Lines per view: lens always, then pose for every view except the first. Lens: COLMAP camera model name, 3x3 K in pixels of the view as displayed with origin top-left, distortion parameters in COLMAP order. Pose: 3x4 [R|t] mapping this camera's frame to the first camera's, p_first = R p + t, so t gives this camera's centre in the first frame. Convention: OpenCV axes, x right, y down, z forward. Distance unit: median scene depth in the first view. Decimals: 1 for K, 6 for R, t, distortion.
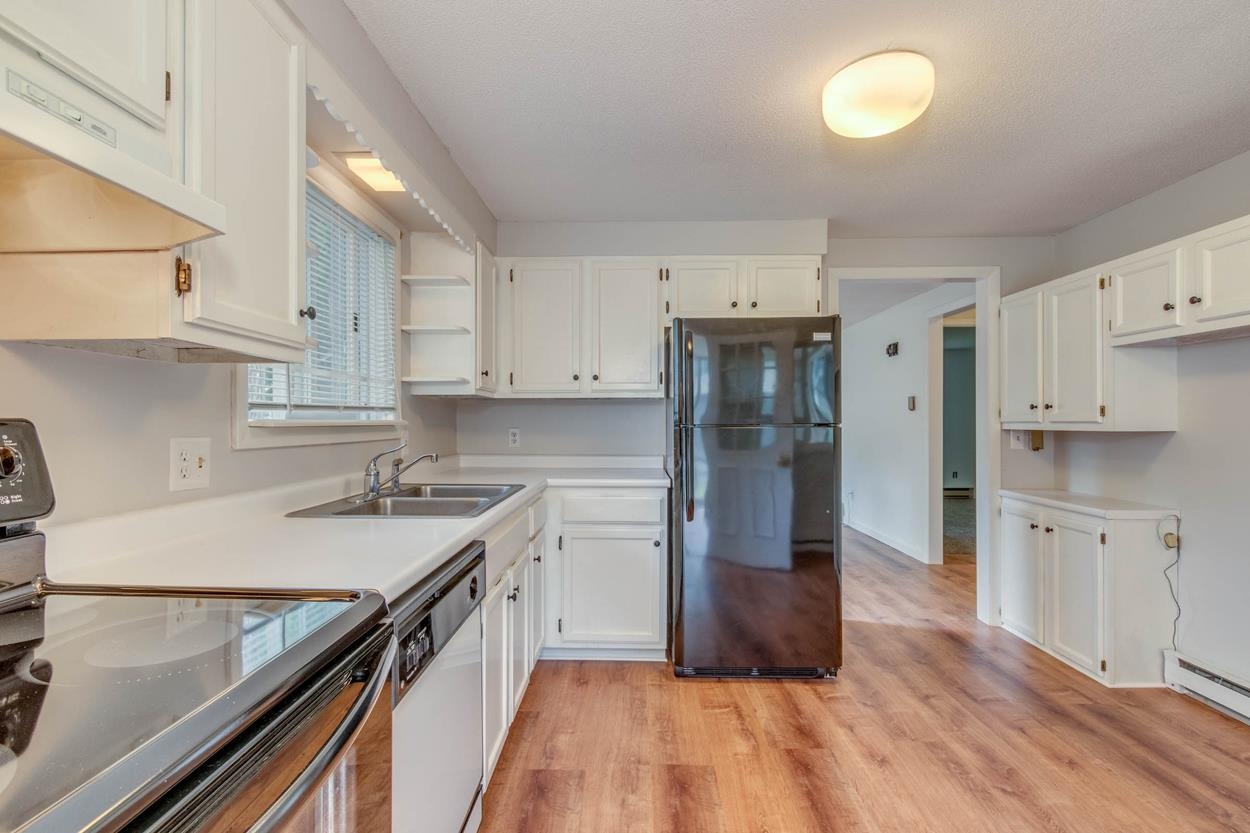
lens RADIAL K [[563.5, 0, 625.2], [0, 563.5, 421.2], [0, 0, 1]] dist [0.000792, -0.001384]
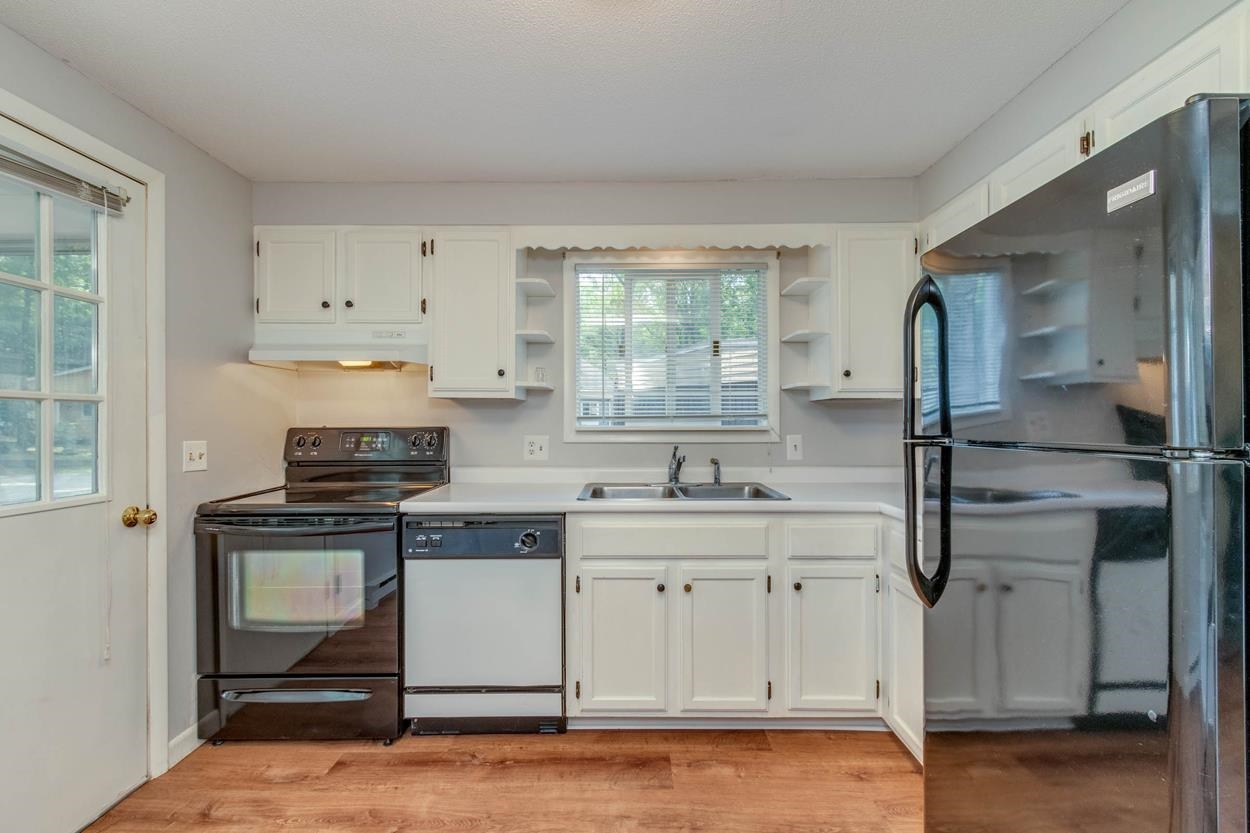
lens RADIAL K [[563.5, 0, 621.4], [0, 563.5, 420.2], [0, 0, 1]] dist [0.000792, -0.001384]
pose [[0.010506, -0.001850, -0.999943, 0.729486], [0.001958, 0.999996, -0.001829, -0.012136], [0.999943, -0.001939, 0.010510, 0.728846]]
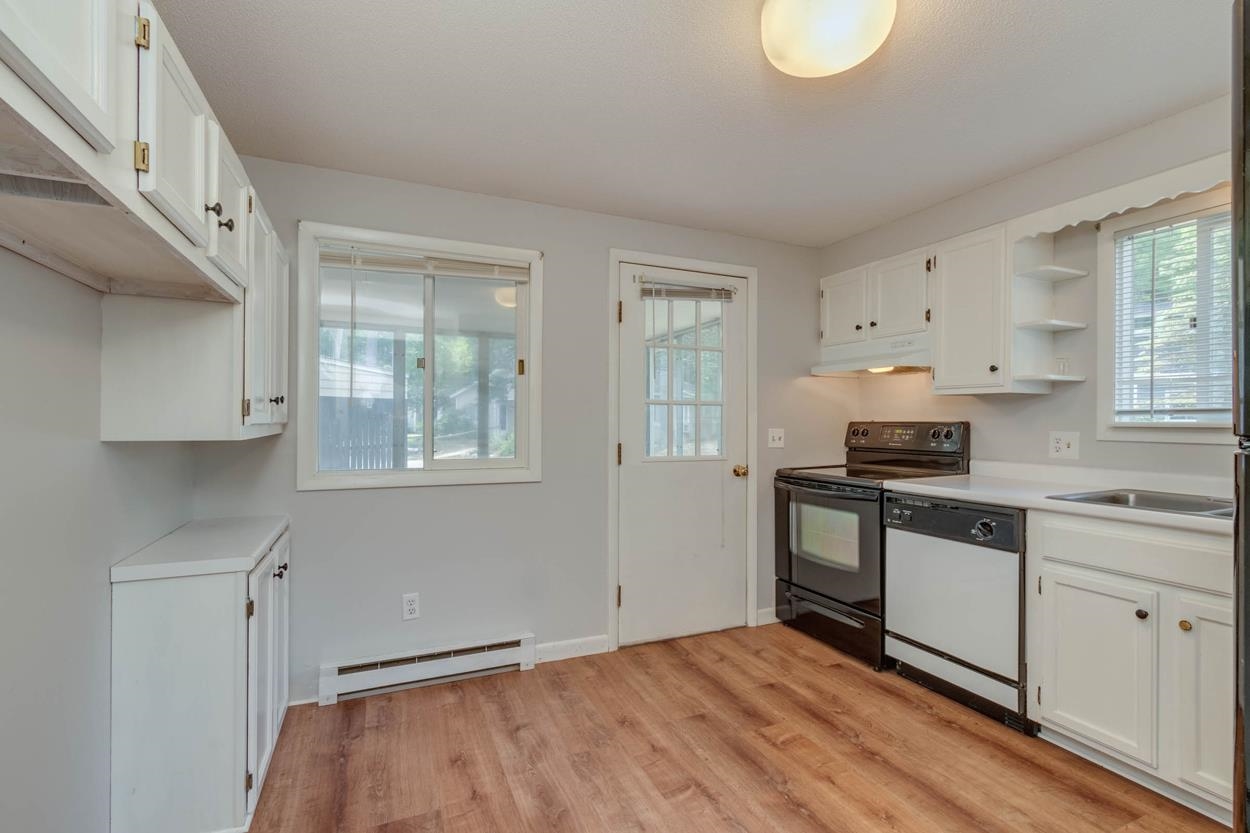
lens RADIAL K [[563.5, 0, 626.4], [0, 563.5, 420.3], [0, 0, 1]] dist [0.000792, -0.001384]
pose [[-0.905636, -0.002492, -0.424048, 0.767868], [-0.002775, 0.999996, 0.000050, -0.002385], [0.424047, 0.001222, -0.905640, 1.181431]]
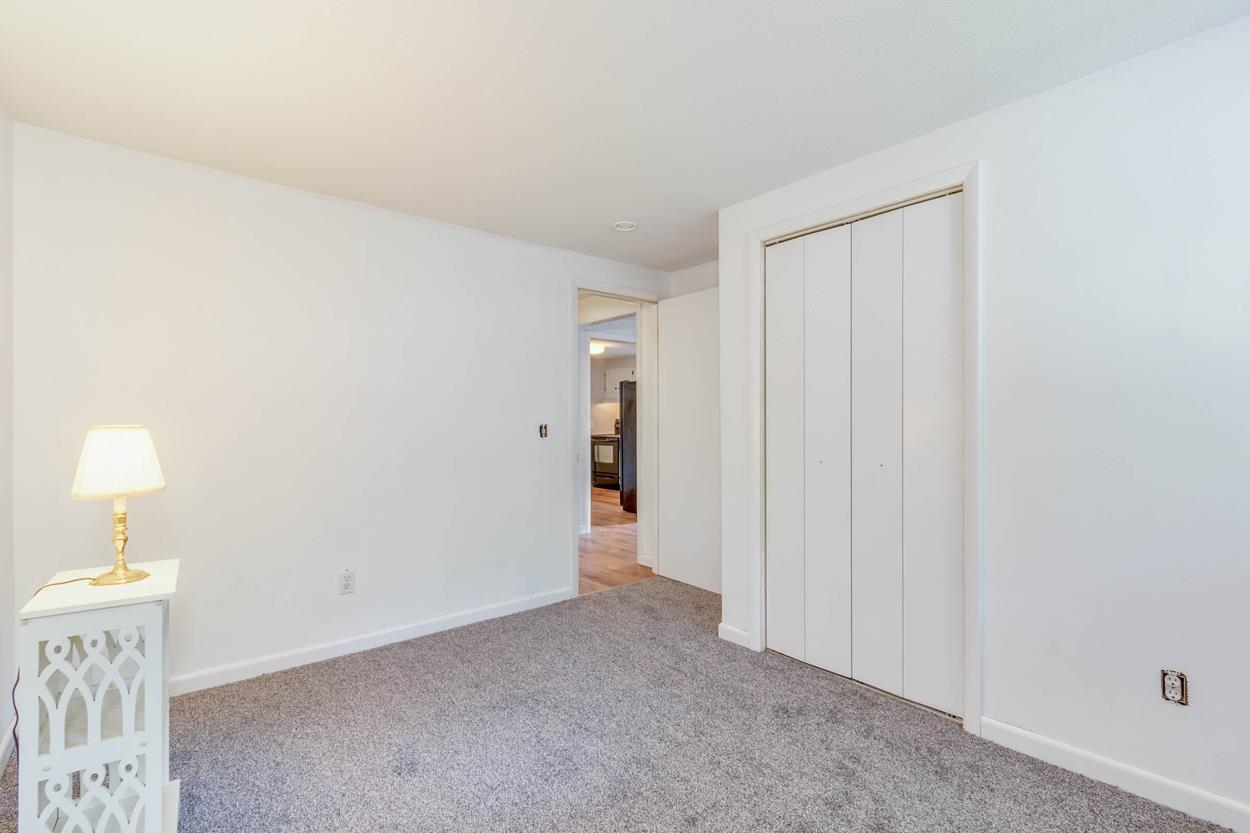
lens RADIAL K [[563.5, 0, 623.6], [0, 563.5, 416.6], [0, 0, 1]] dist [0.000792, -0.001384]
pose [[-0.757529, 0.003273, -0.652794, 2.396678], [0.003868, 0.999992, 0.000525, -0.016695], [0.652790, -0.002127, -0.757536, 3.416525]]
